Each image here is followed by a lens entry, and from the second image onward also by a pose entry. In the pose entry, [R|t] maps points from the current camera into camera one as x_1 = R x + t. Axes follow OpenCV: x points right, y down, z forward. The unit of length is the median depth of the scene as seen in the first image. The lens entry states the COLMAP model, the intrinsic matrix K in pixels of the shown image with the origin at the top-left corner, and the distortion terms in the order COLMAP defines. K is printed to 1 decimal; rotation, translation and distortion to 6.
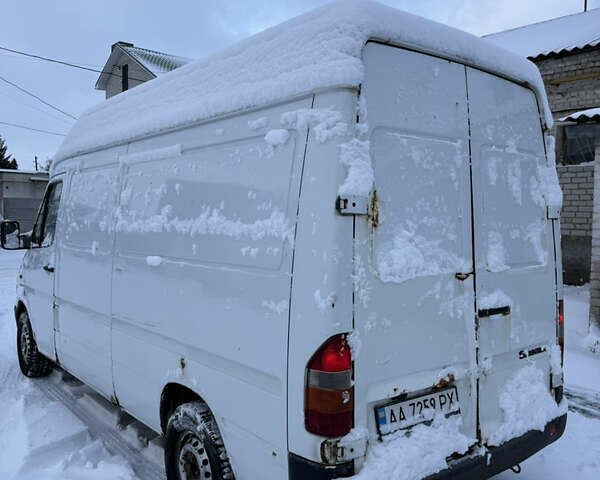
lens RADIAL K [[547.3, 0, 308.8], [0, 547.3, 242.0], [0, 0, 1]] dist [0.223962, -0.444132]
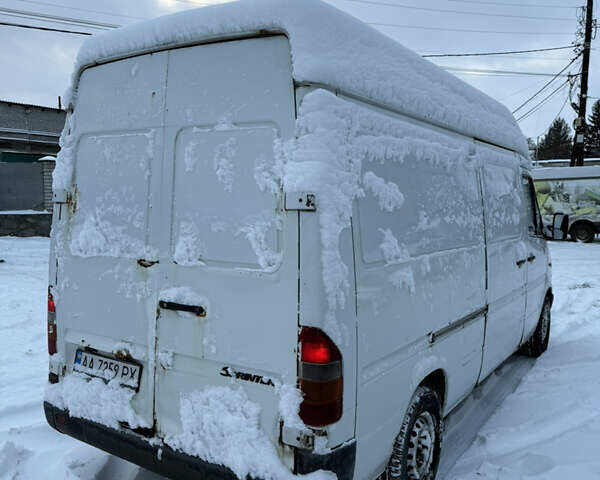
lens RADIAL K [[547.3, 0, 308.8], [0, 547.3, 242.0], [0, 0, 1]] dist [0.223962, -0.444132]
pose [[0.300042, 0.070109, -0.951346, 1.351270], [-0.042928, 0.997278, 0.059954, -0.052823], [0.952960, 0.022851, 0.302235, 0.980250]]
